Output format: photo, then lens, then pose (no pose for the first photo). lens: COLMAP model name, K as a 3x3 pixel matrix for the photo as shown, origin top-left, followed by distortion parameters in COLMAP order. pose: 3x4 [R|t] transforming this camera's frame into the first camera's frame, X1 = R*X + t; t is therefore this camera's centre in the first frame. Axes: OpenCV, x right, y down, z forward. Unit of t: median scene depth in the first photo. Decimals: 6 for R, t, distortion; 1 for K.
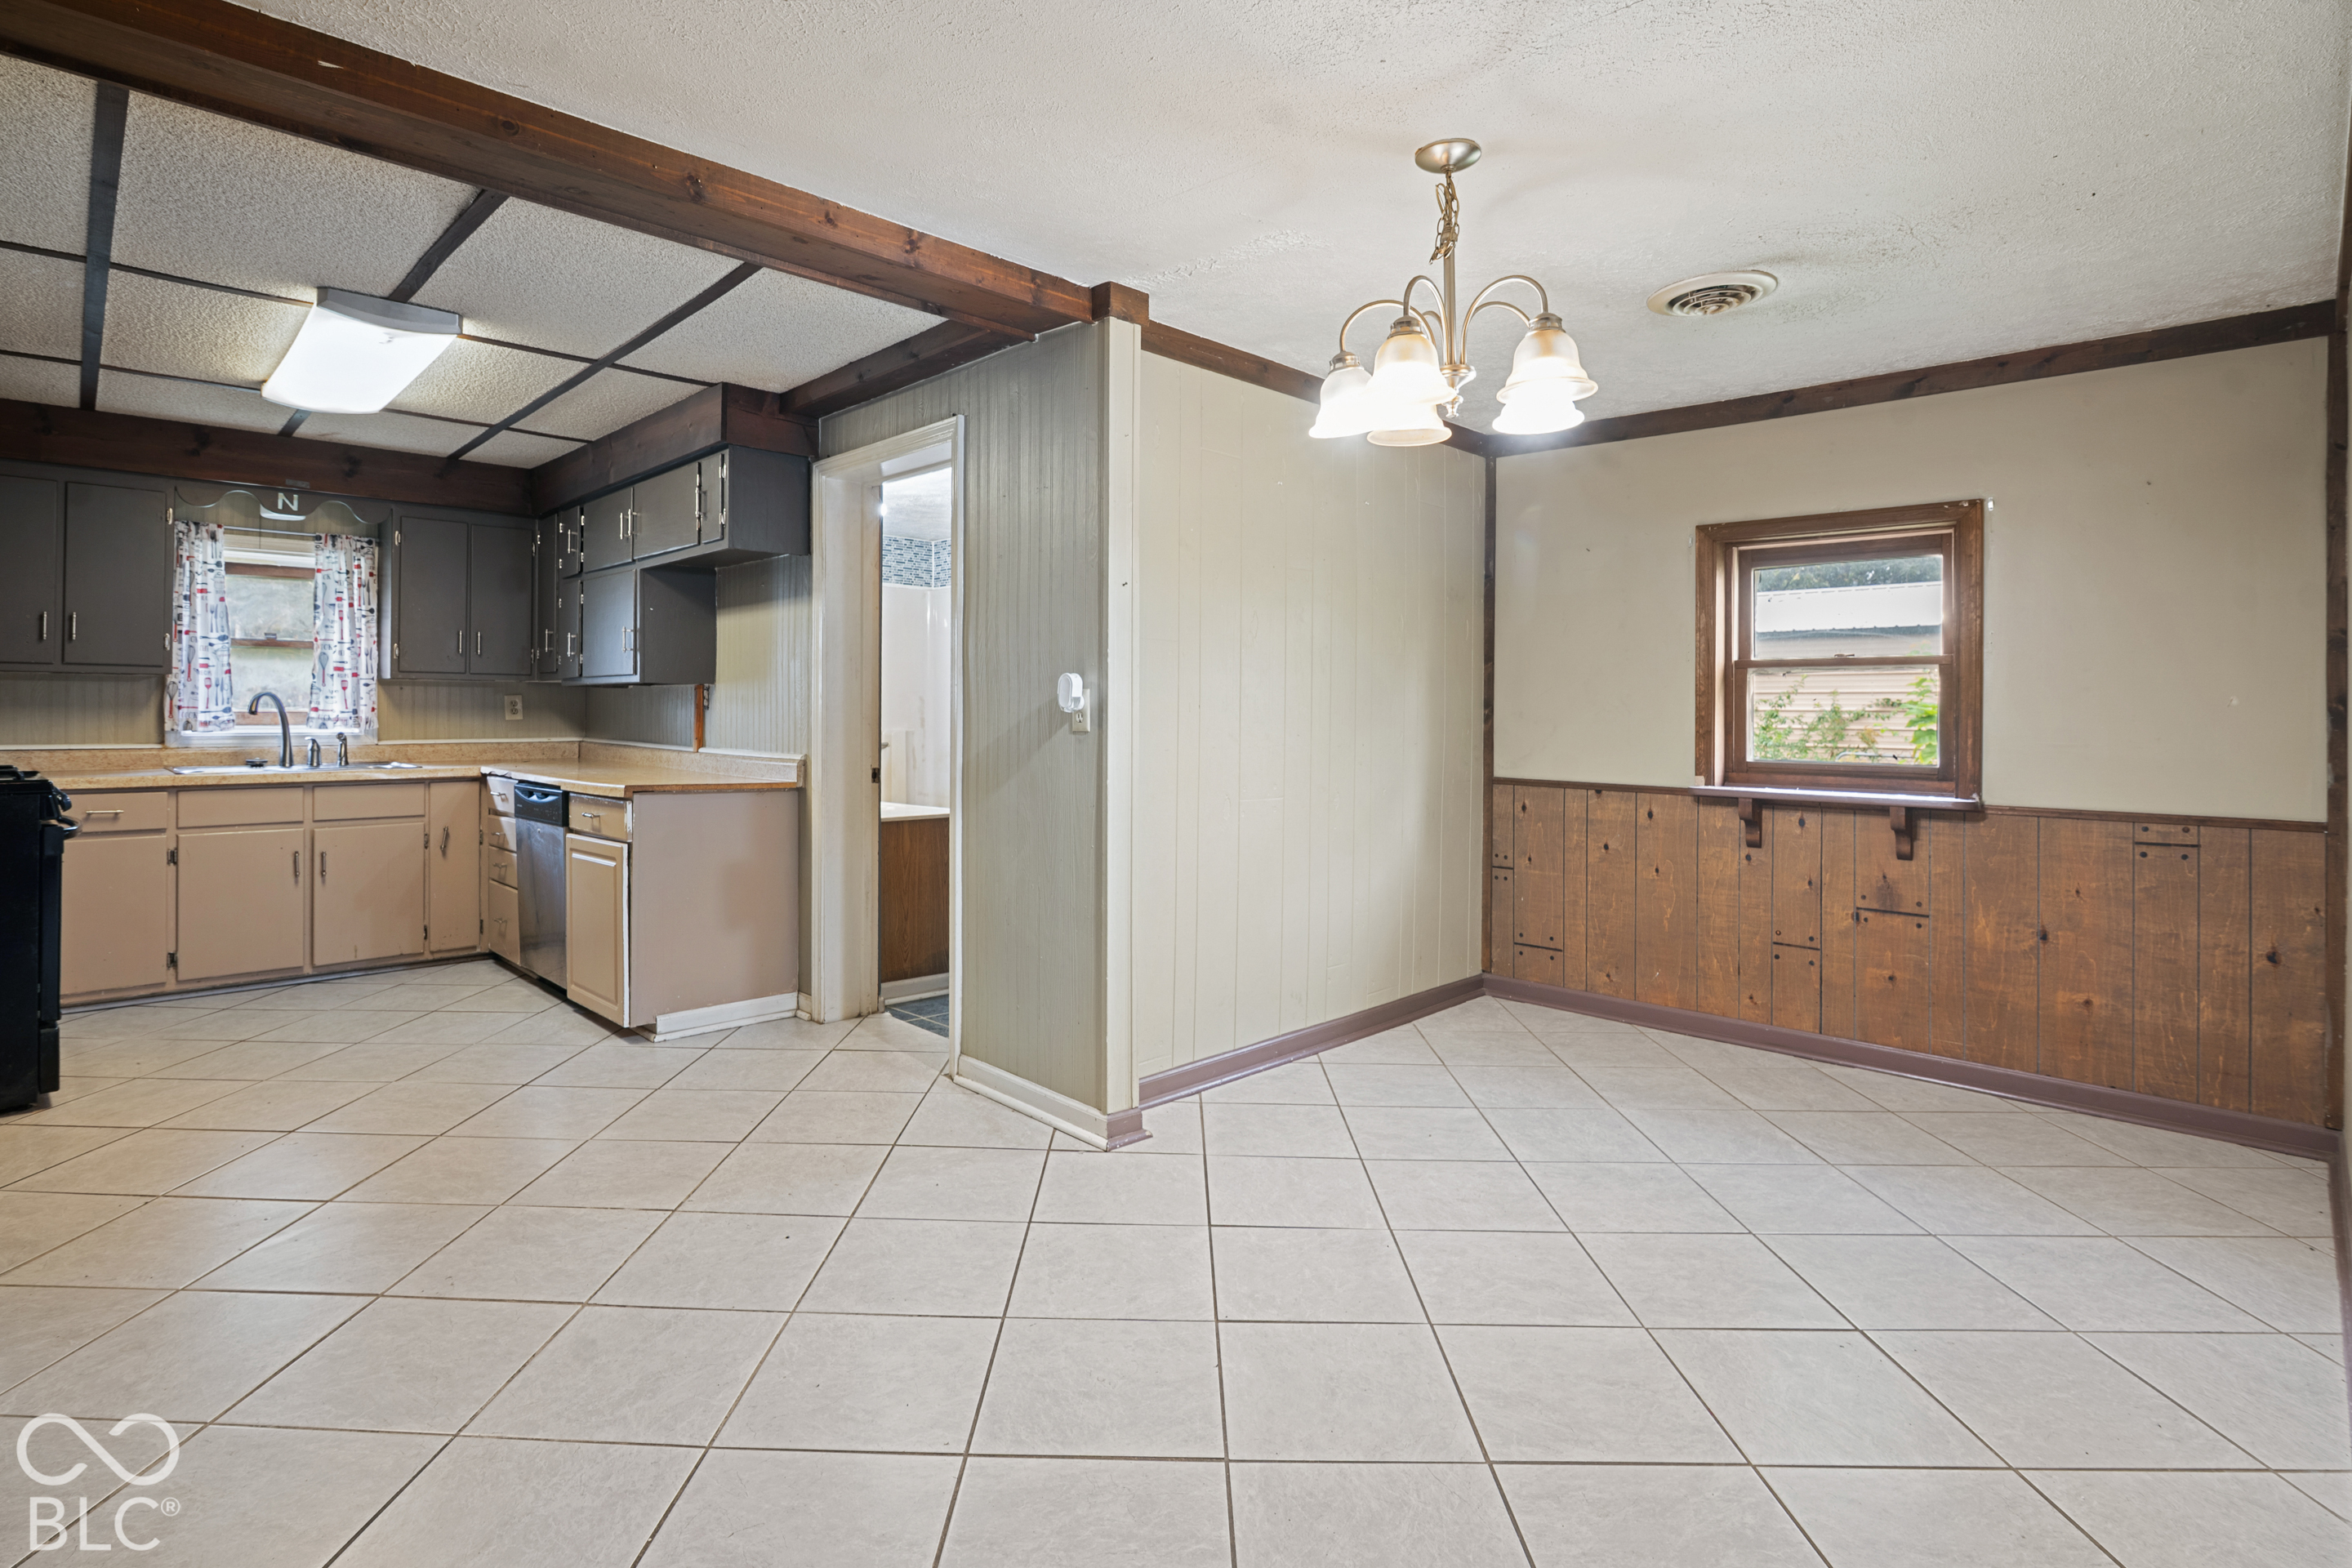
lens RADIAL K [[1162.0, 0, 1173.4], [0, 1162.0, 693.8], [0, 0, 1]] dist [-0.012537, -0.000266]
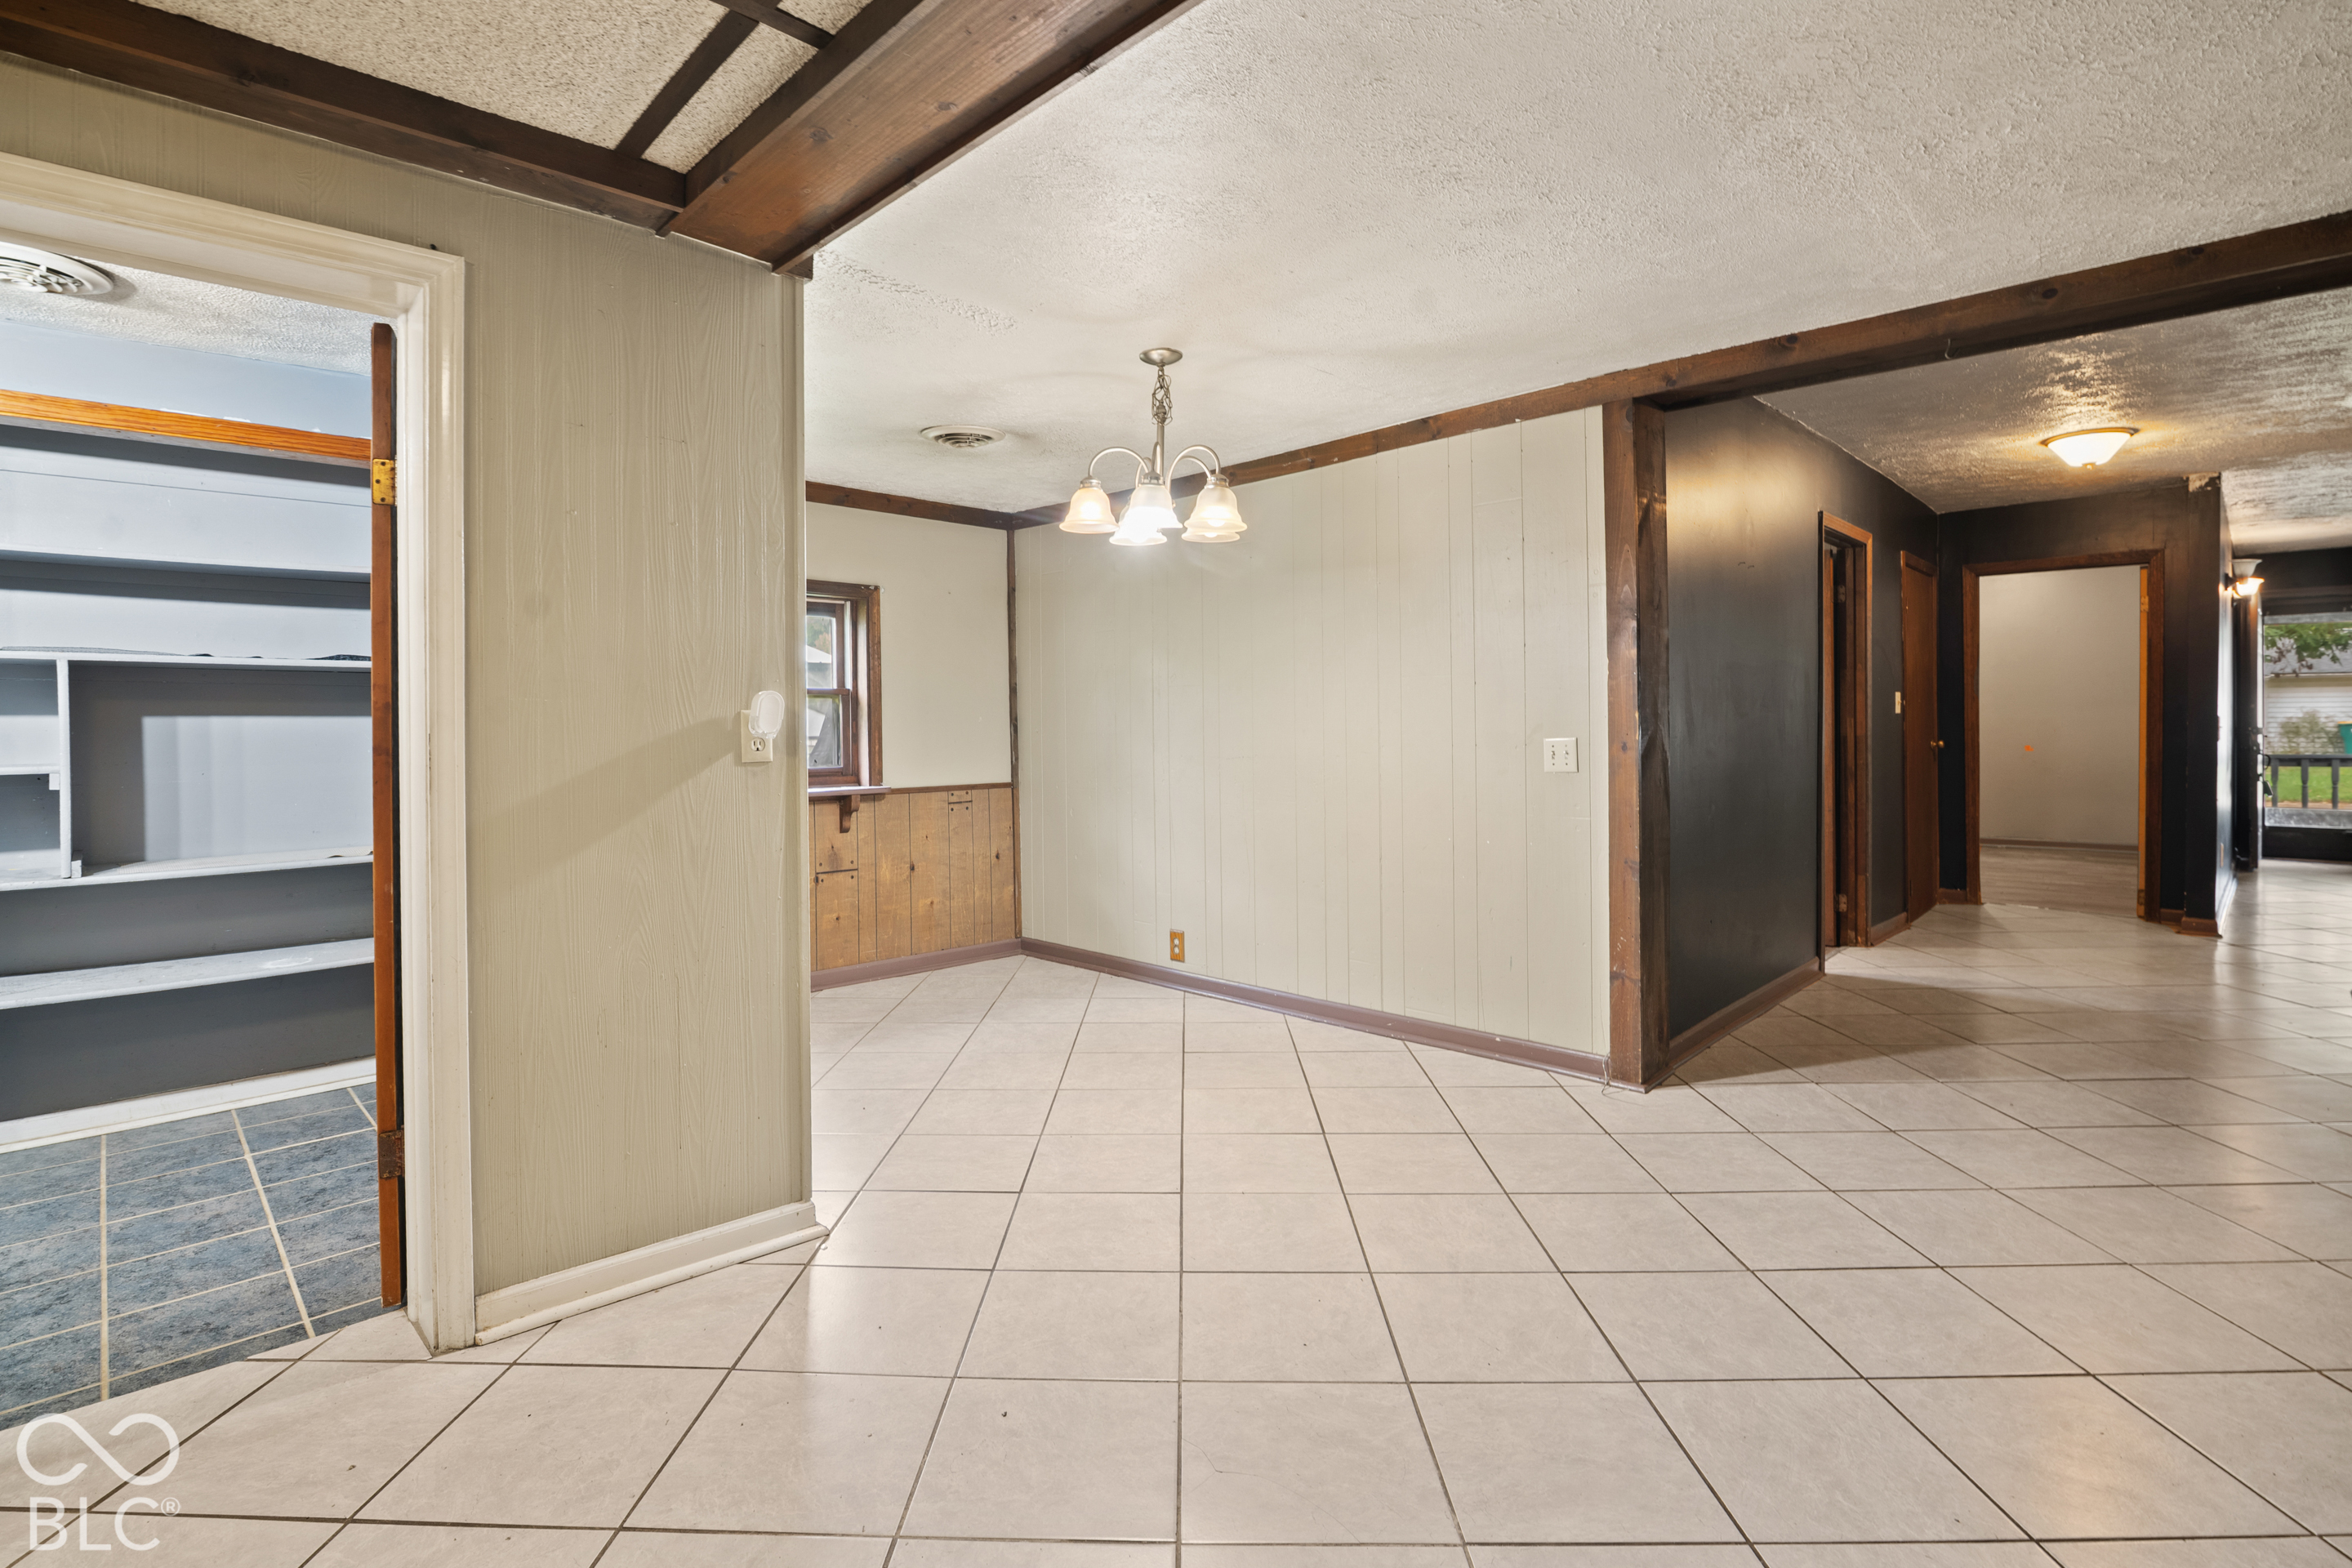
lens RADIAL K [[1097.8, 0, 1172.5], [0, 1097.8, 711.8], [0, 0, 1]] dist [-0.004024, -0.000361]
pose [[0.010121, 0.005632, 0.999933, -0.703613], [-0.004833, 0.999973, -0.005583, 0.001214], [-0.999937, -0.004776, 0.010148, 0.580084]]
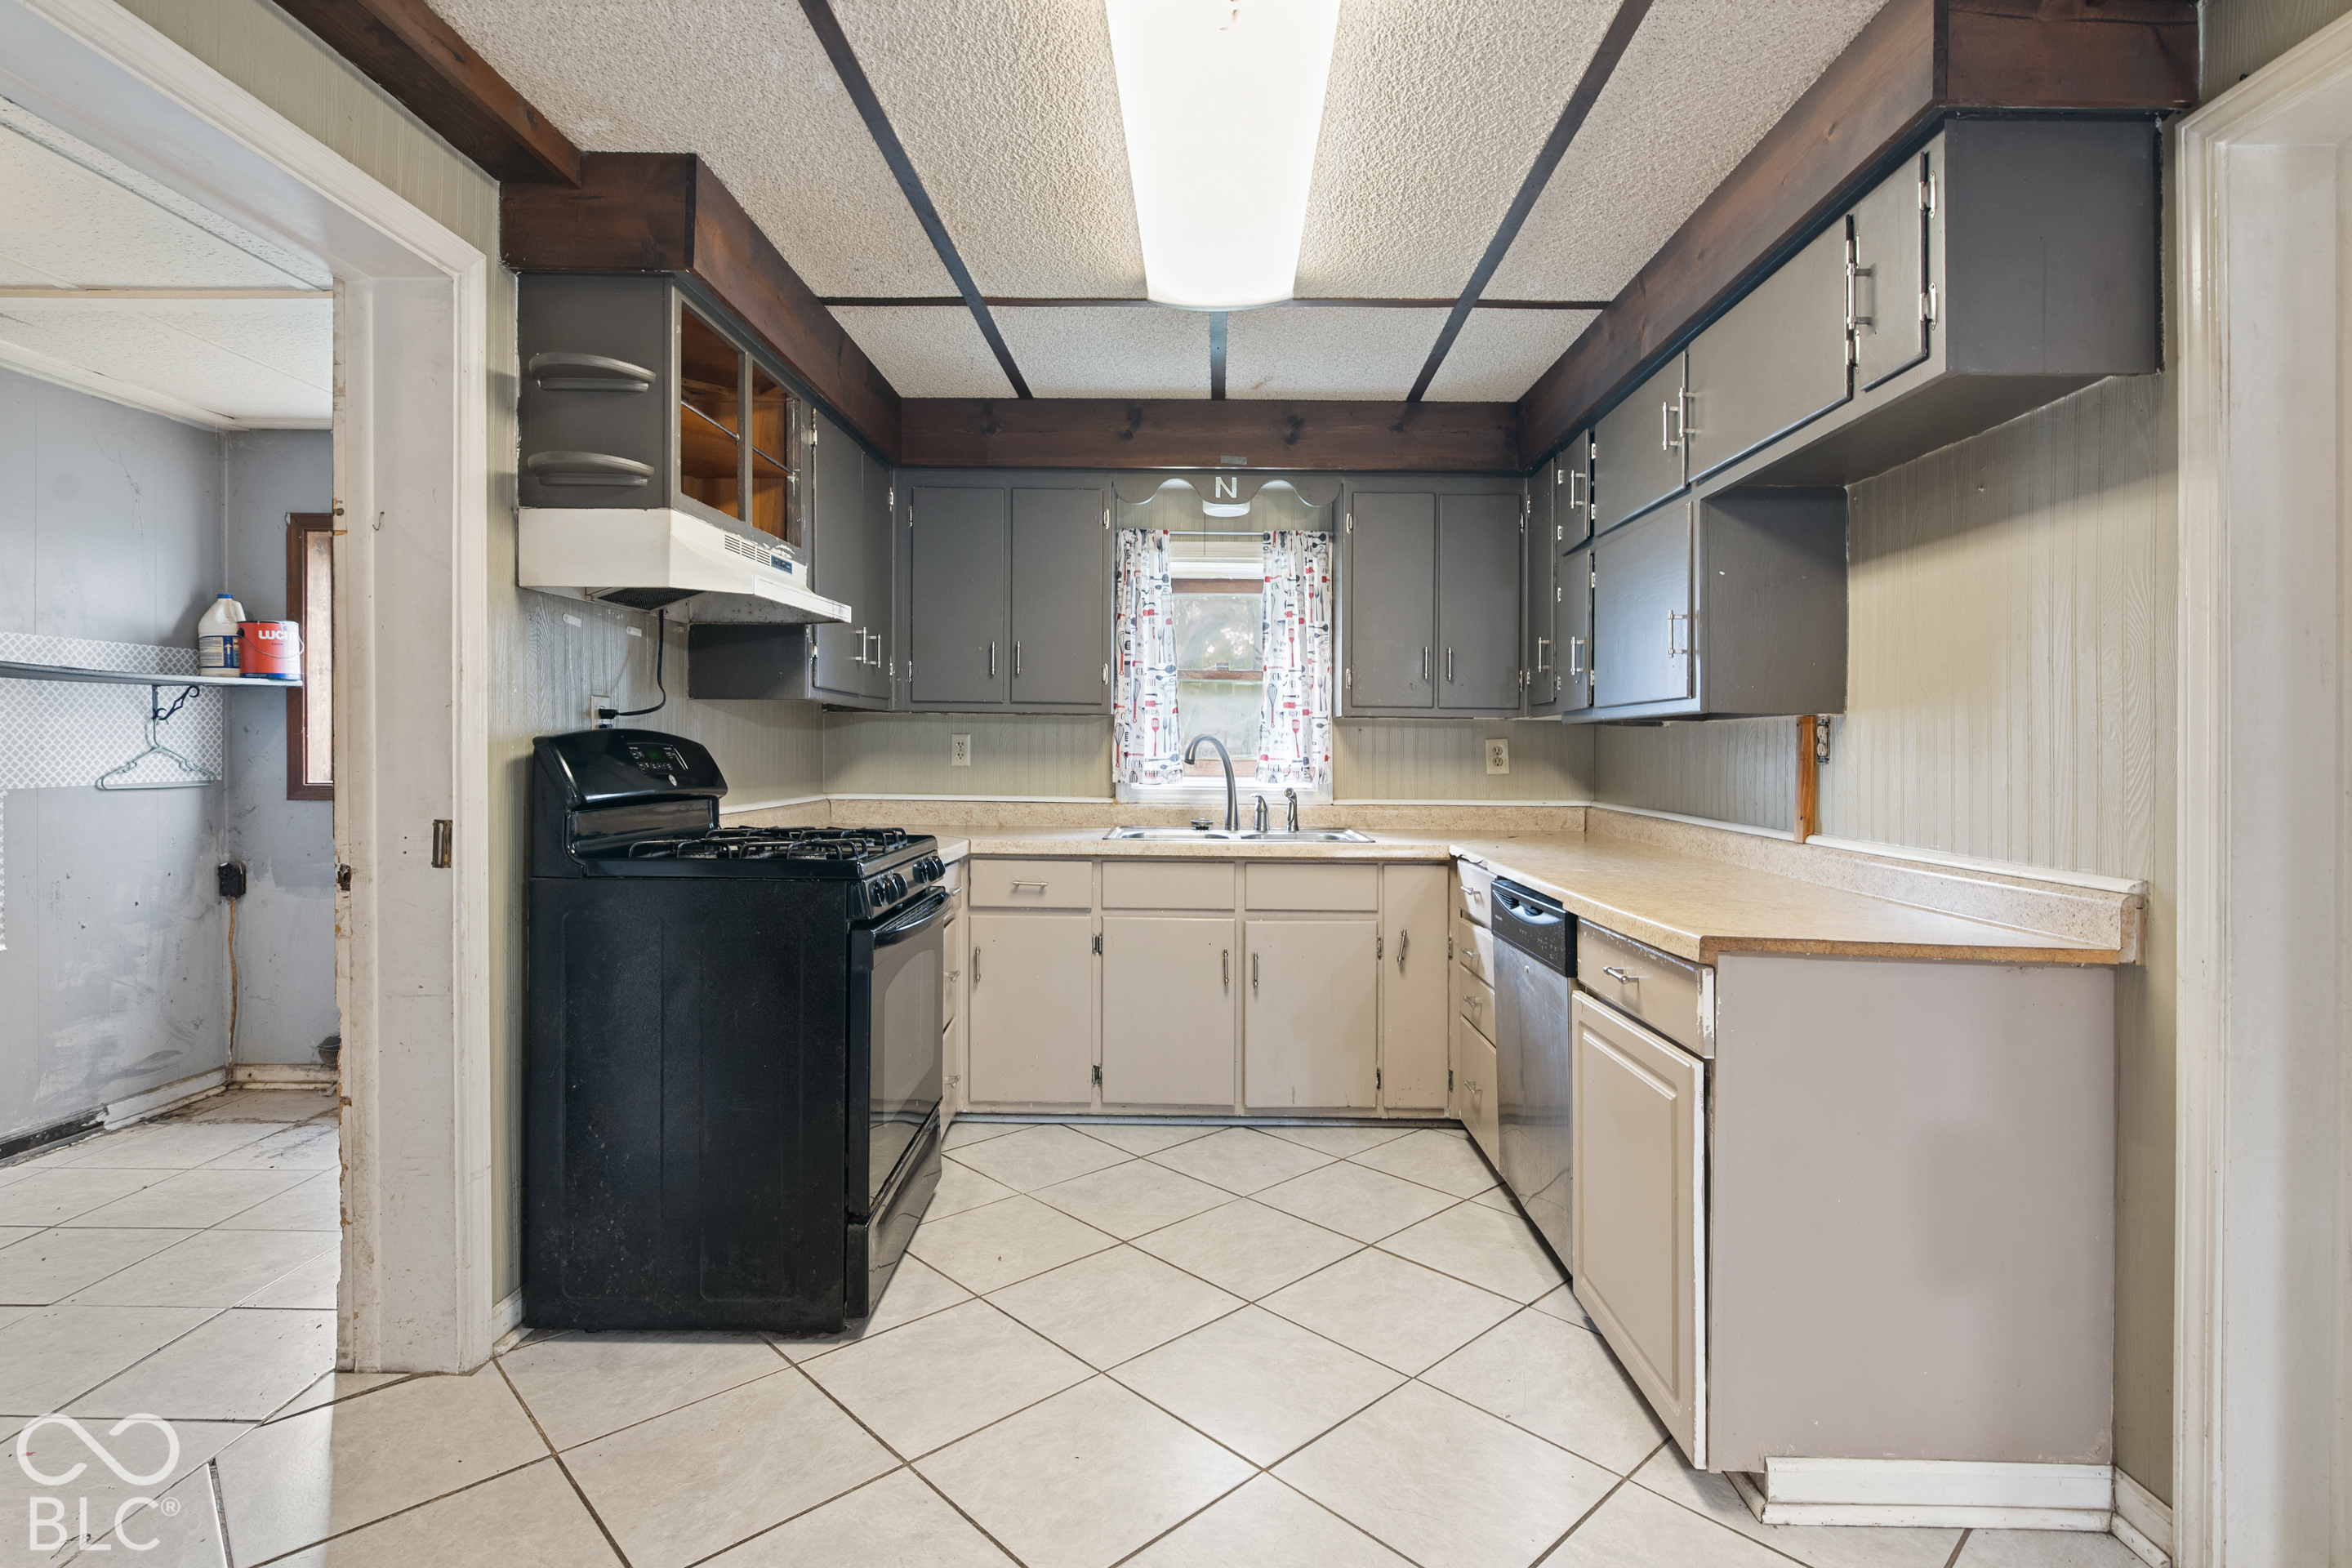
lens RADIAL K [[1134.2, 0, 1177.2], [0, 1134.2, 748.7], [0, 0, 1]] dist [-0.010011, -0.000352]
pose [[0.689984, 0.001008, -0.723824, -0.242617], [0.003657, 0.999981, 0.004879, 0.003795], [0.723815, -0.006013, 0.689967, 0.452686]]
